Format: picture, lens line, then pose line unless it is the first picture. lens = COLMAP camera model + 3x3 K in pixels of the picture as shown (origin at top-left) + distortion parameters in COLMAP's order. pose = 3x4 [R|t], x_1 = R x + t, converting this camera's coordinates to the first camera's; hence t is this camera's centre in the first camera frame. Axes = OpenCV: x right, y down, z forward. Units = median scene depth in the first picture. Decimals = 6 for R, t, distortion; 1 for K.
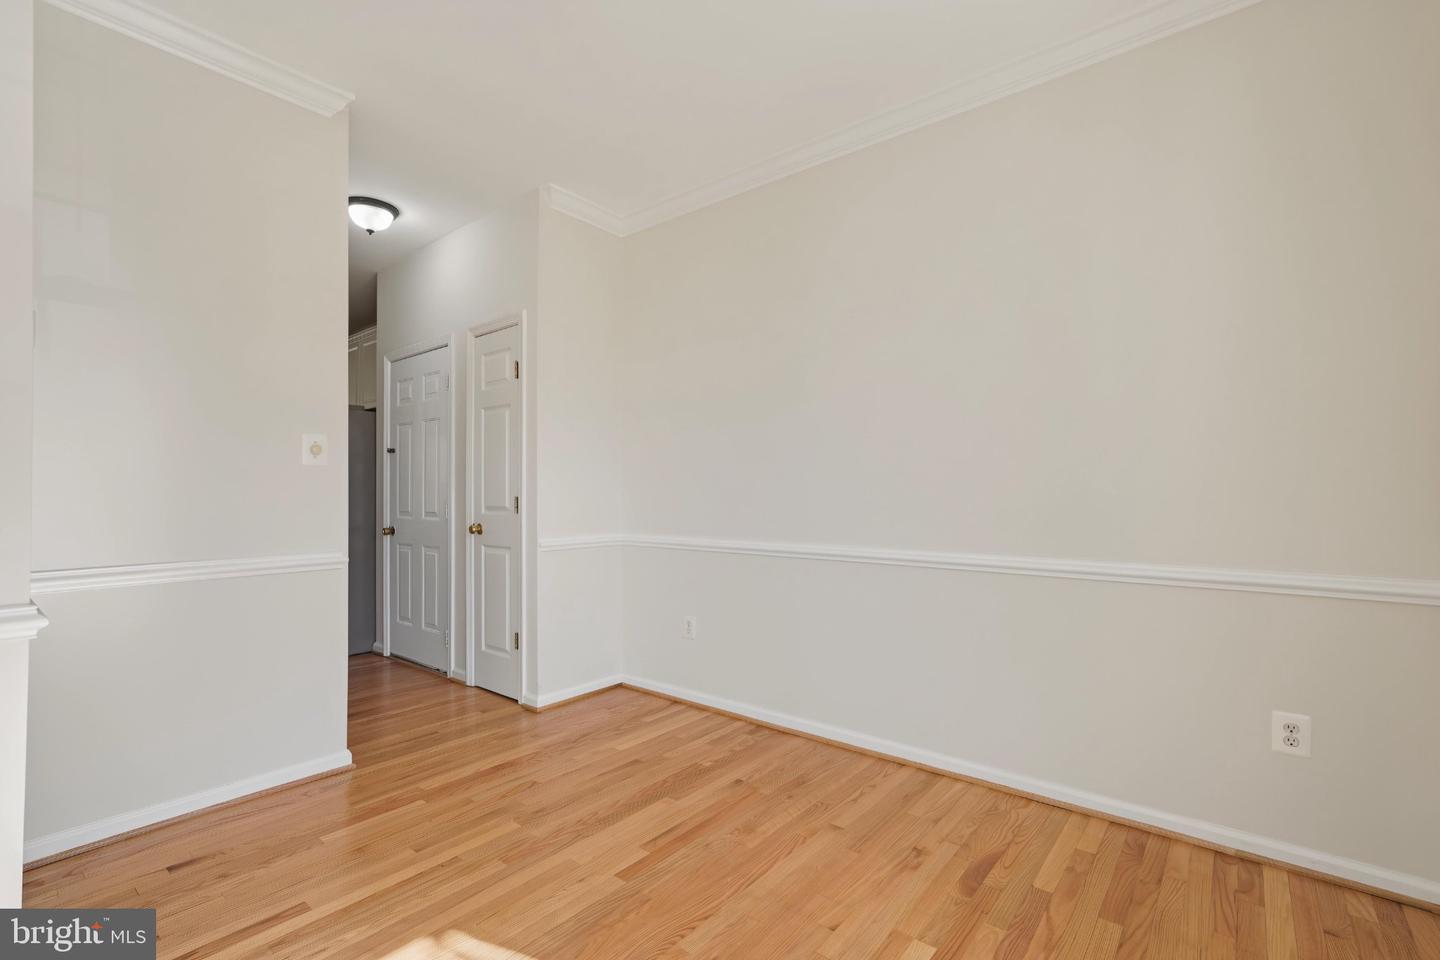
lens RADIAL K [[641.6, 0, 724.2], [0, 641.6, 488.9], [0, 0, 1]] dist [-0.027092, 0.016975]
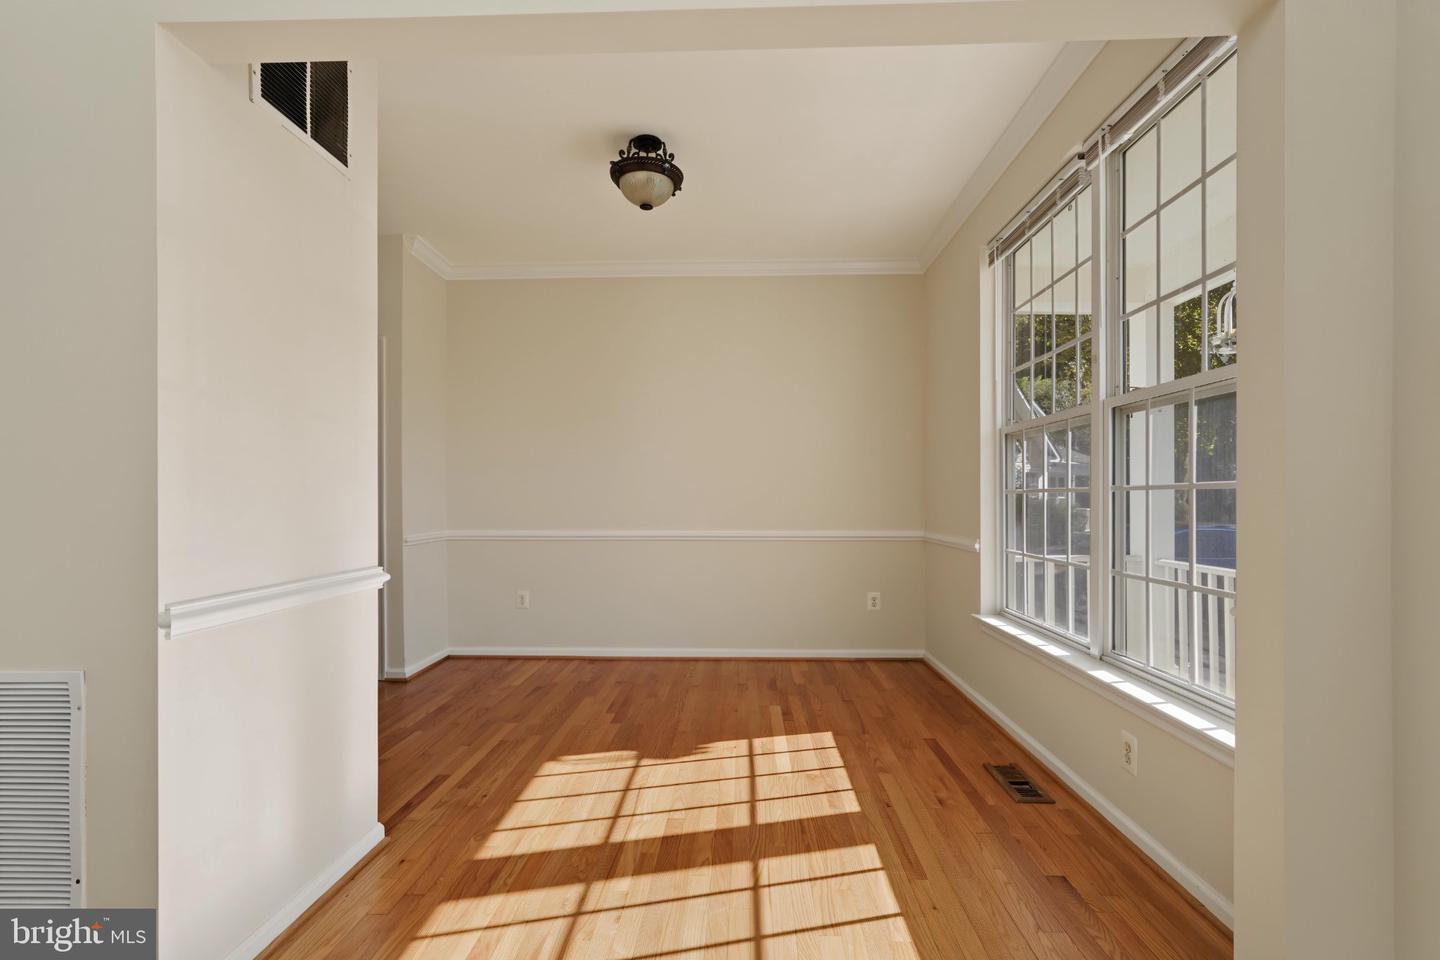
lens RADIAL K [[641.6, 0, 724.2], [0, 641.6, 488.9], [0, 0, 1]] dist [-0.027092, 0.016975]
pose [[0.797443, 0.008189, 0.603339, -0.858603], [-0.005087, 0.999964, -0.006849, -0.002184], [-0.603373, 0.002393, 0.797456, -0.475530]]
